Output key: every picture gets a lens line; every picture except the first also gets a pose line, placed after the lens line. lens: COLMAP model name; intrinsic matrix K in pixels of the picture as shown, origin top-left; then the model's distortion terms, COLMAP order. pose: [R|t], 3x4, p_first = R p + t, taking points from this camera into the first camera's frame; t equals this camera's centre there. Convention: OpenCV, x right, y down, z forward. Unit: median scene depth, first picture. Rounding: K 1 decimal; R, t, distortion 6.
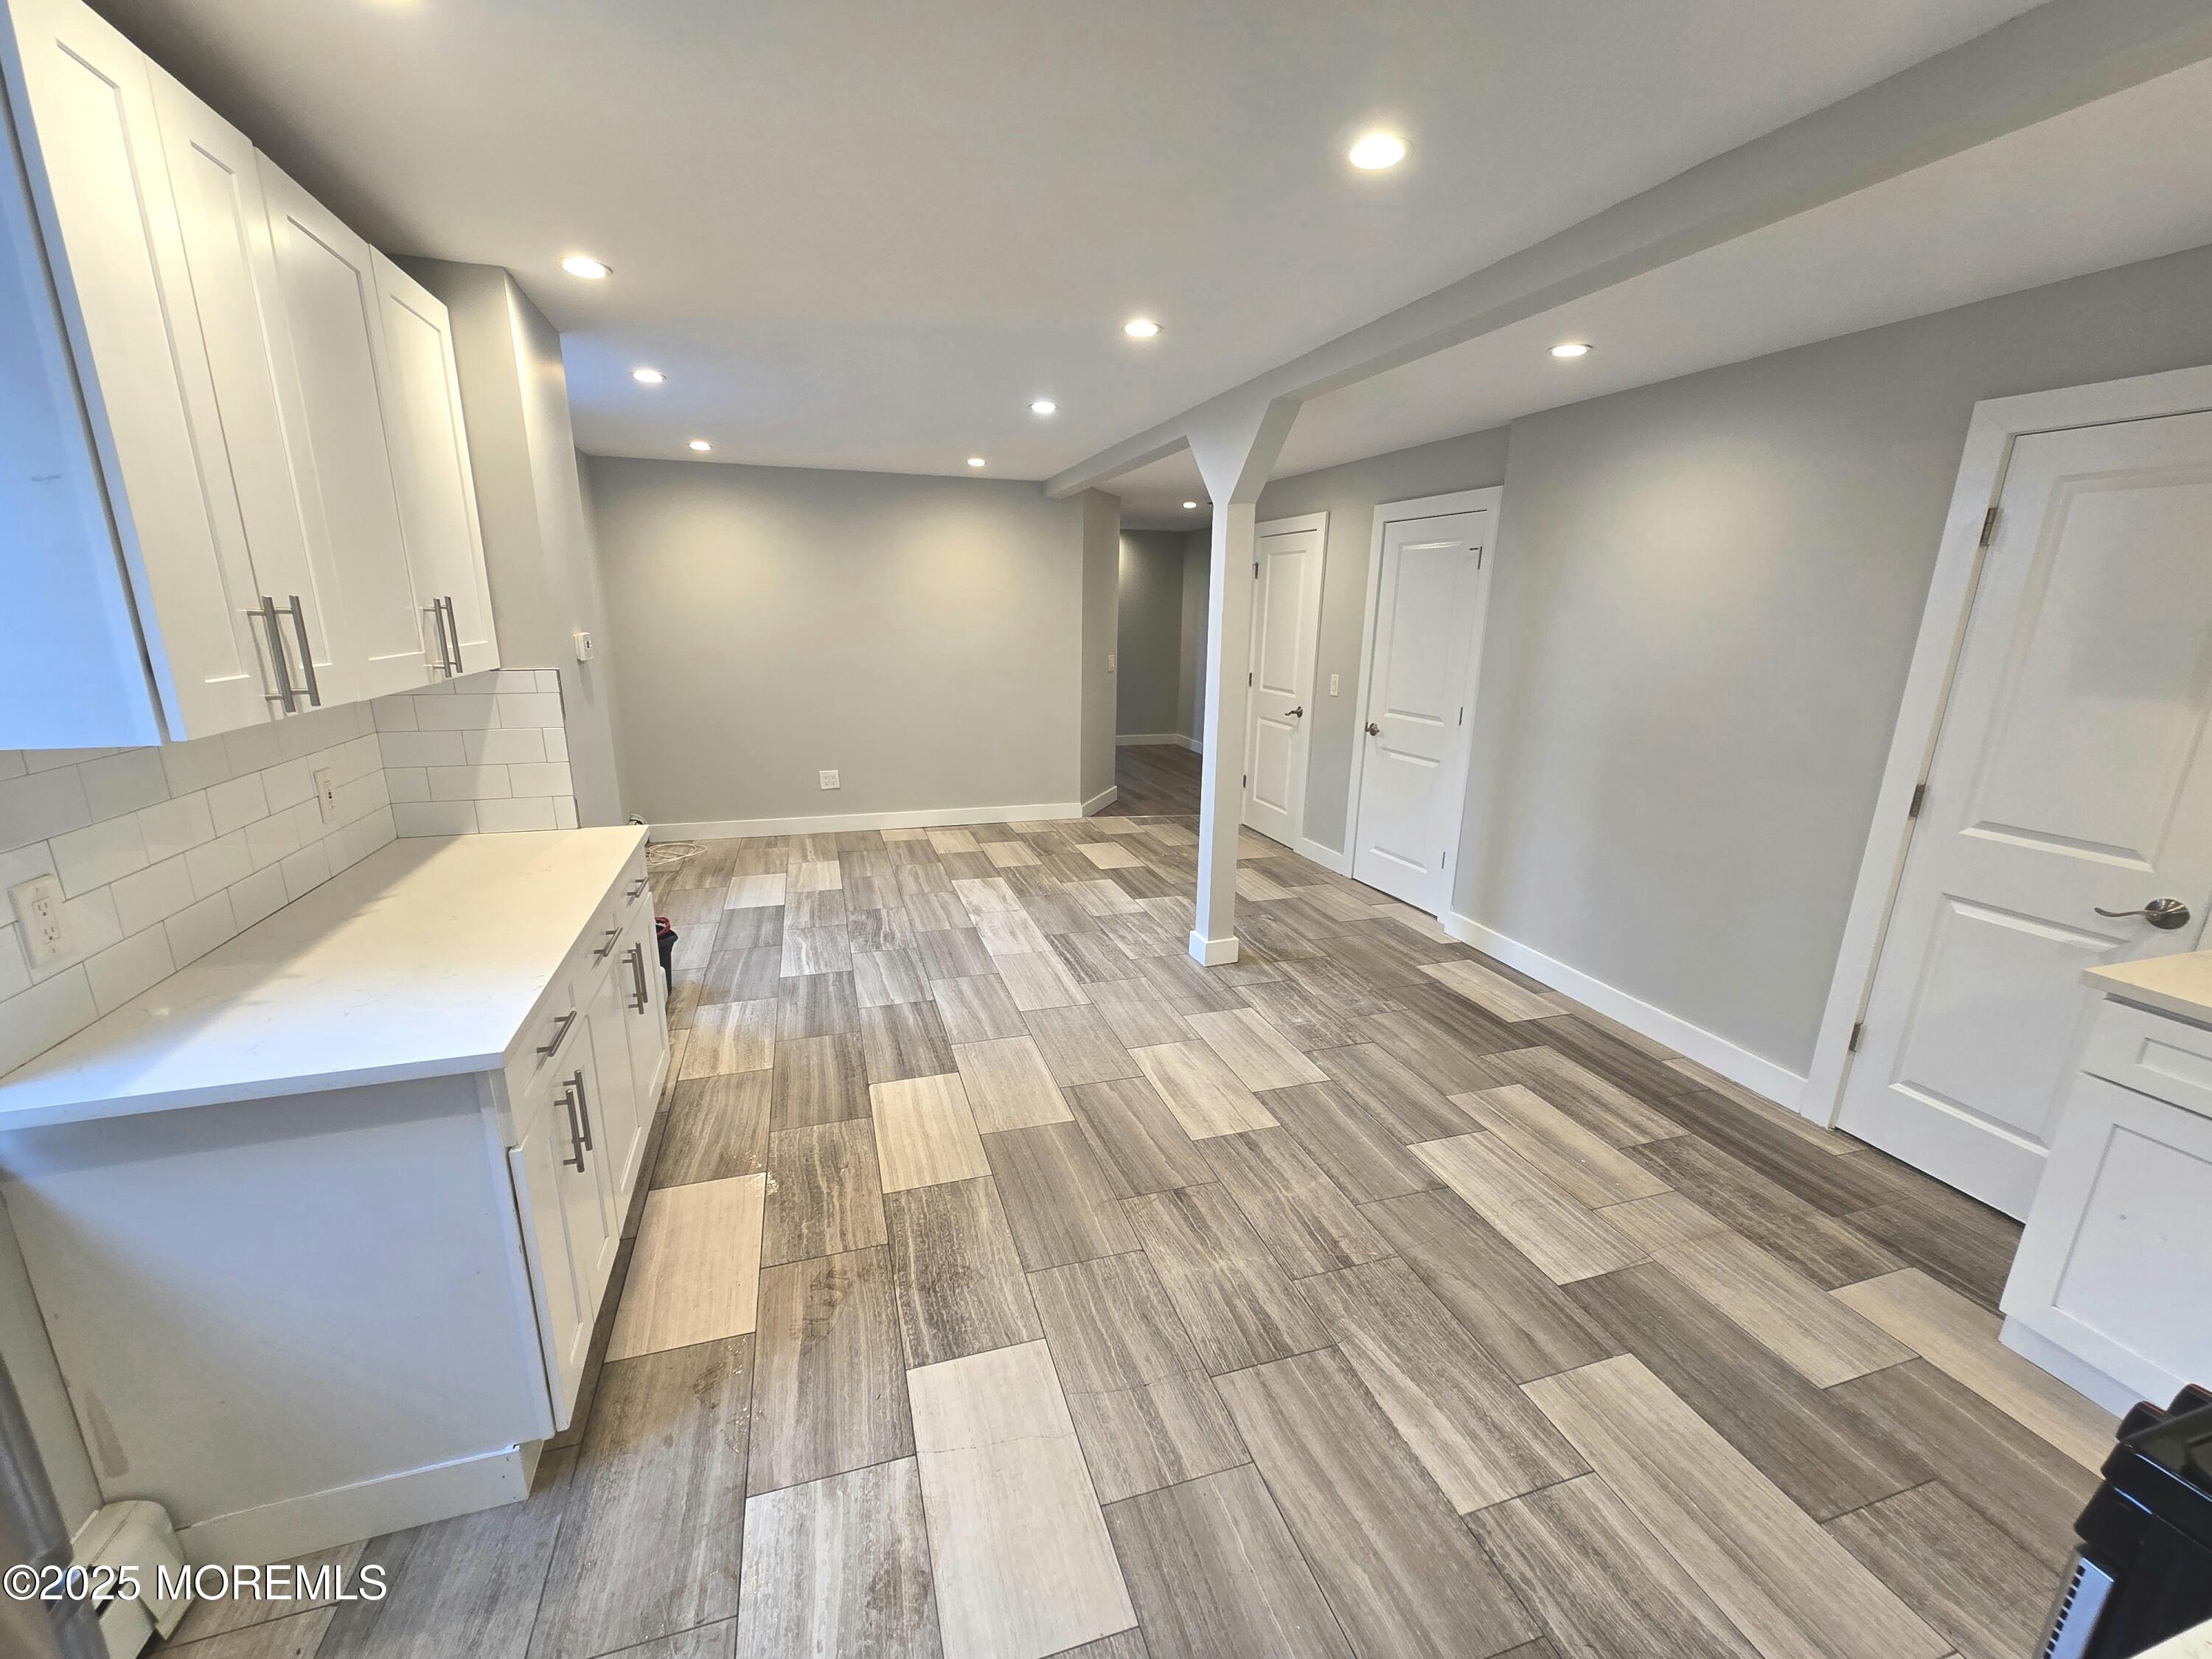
lens RADIAL K [[891.8, 0, 1100.4], [0, 891.8, 836.0], [0, 0, 1]] dist [0.000356, 0.000001]
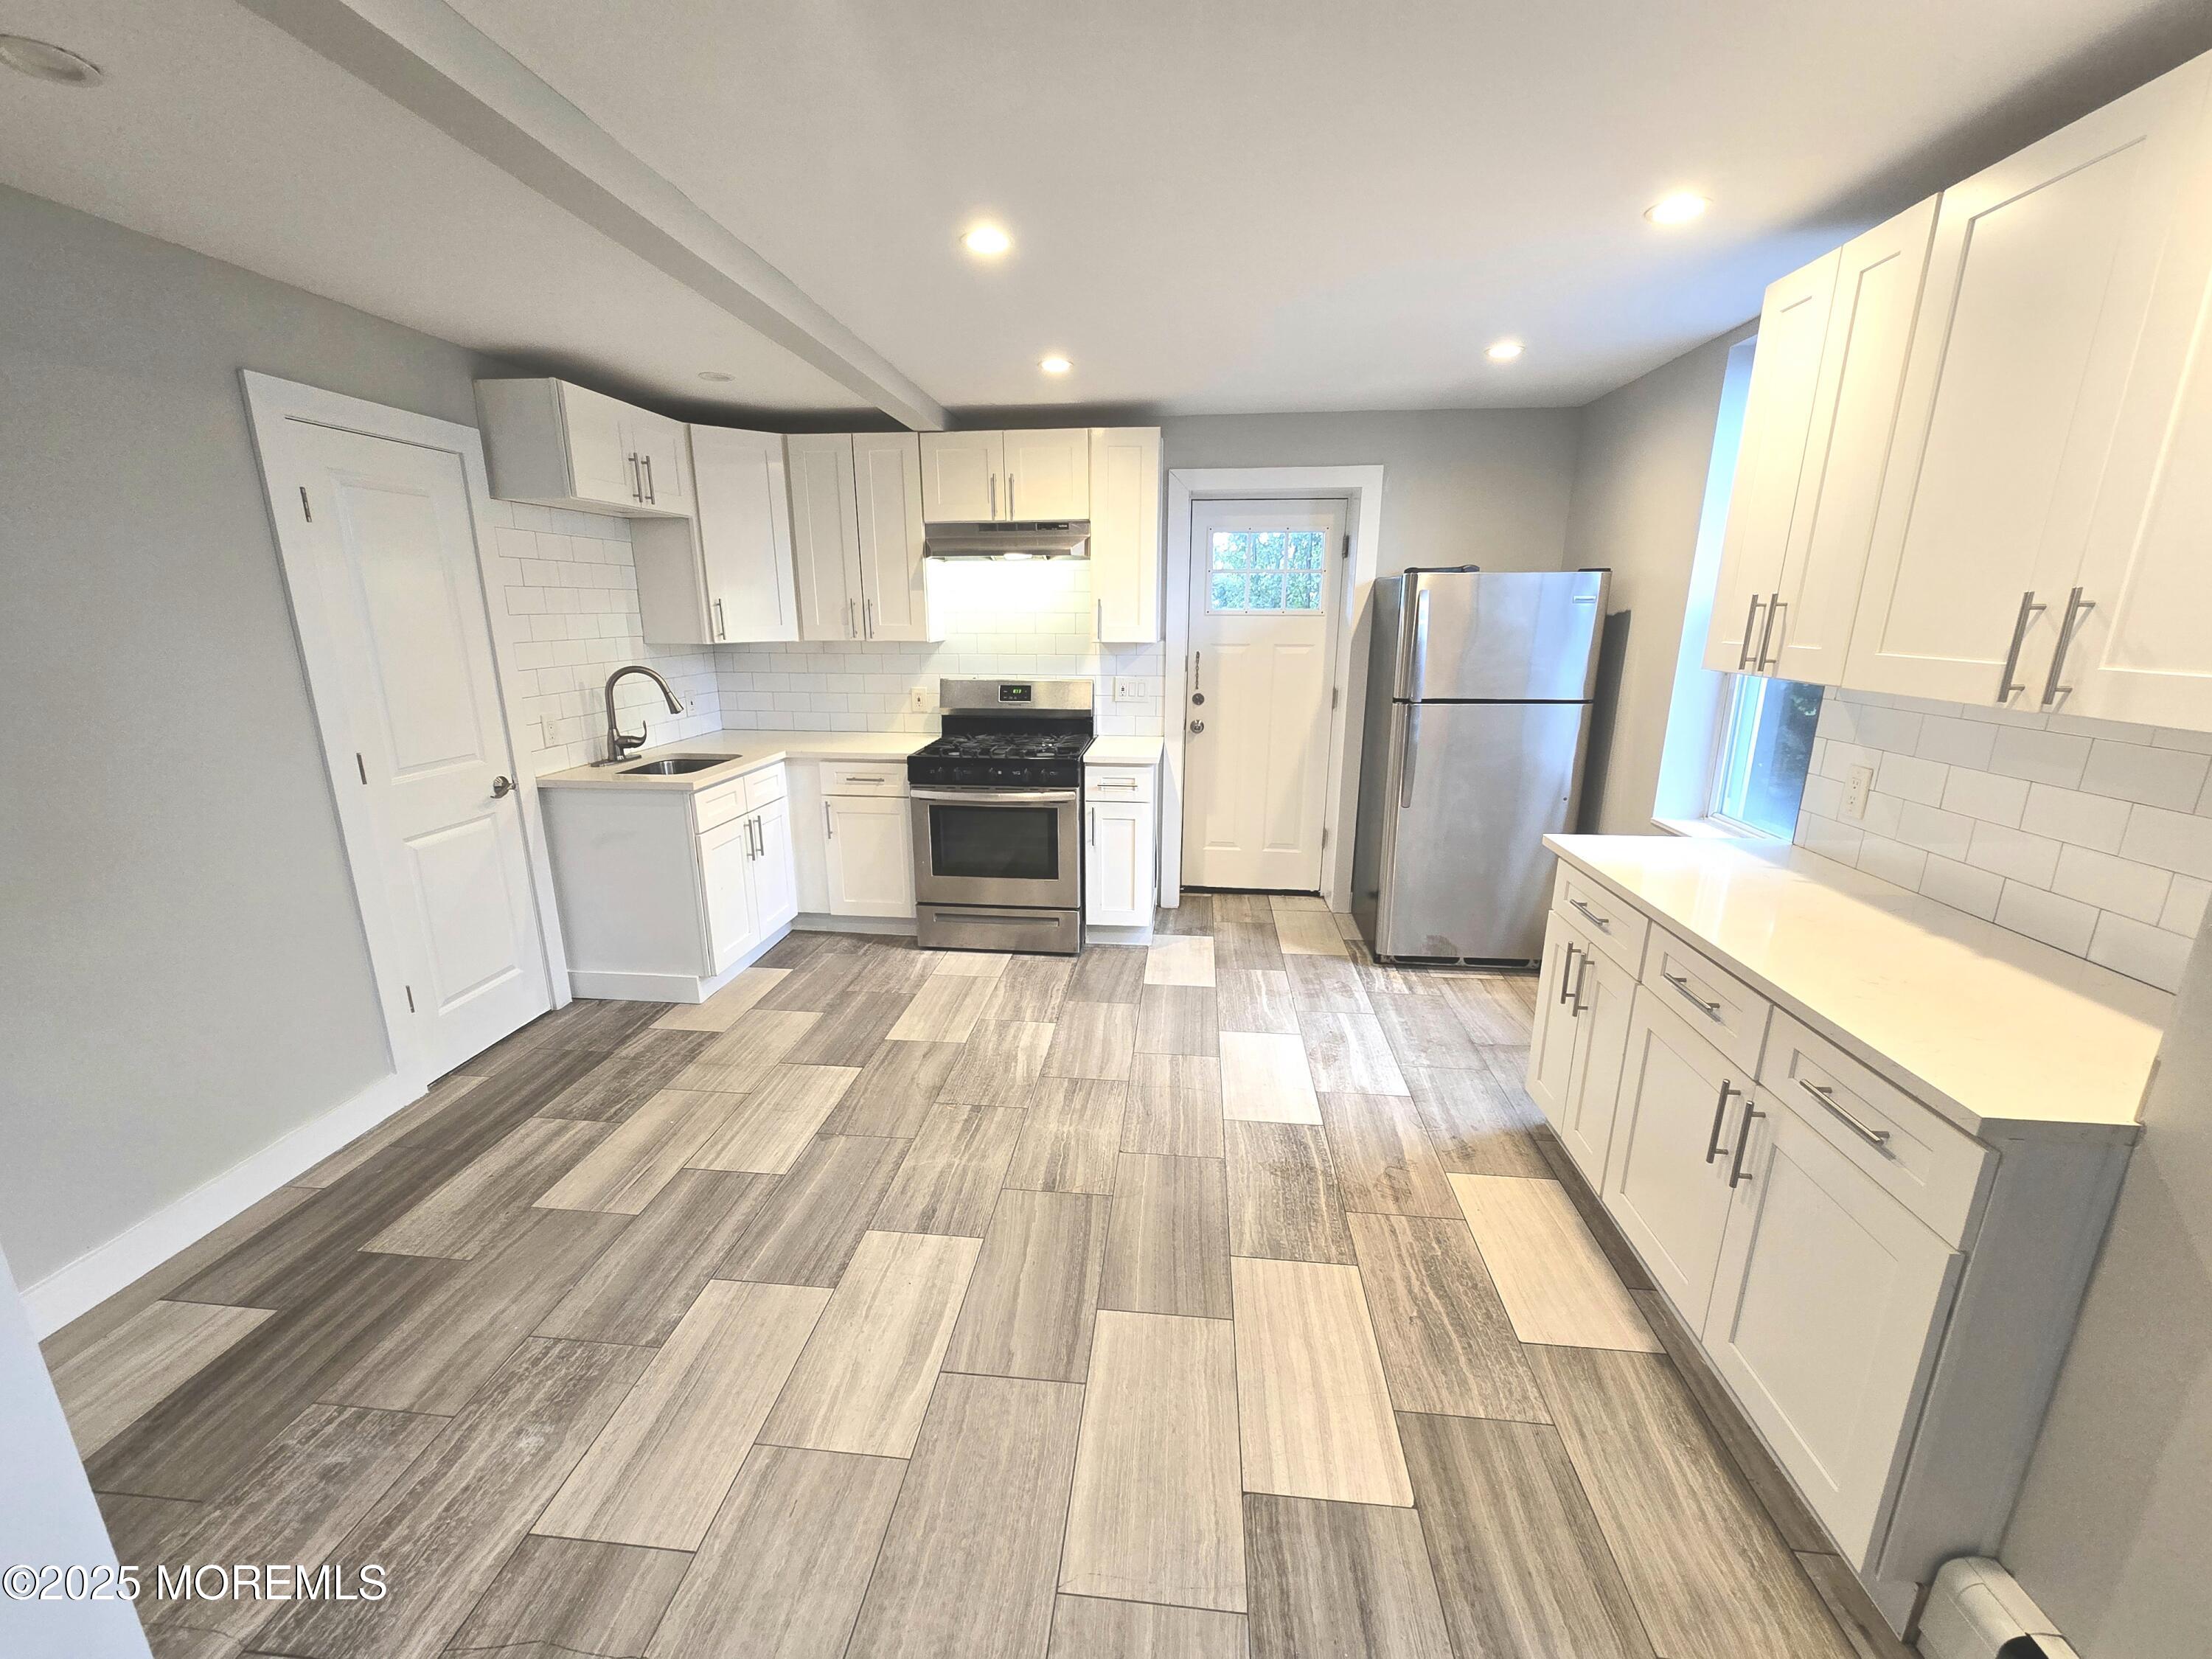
lens RADIAL K [[891.8, 0, 1107.2], [0, 891.8, 836.1], [0, 0, 1]] dist [0.000356, 0.000001]
pose [[-0.917661, -0.113886, 0.380695, -0.296049], [0.087007, 0.877214, 0.472150, -0.394196], [-0.387722, 0.466397, -0.795076, 1.556161]]
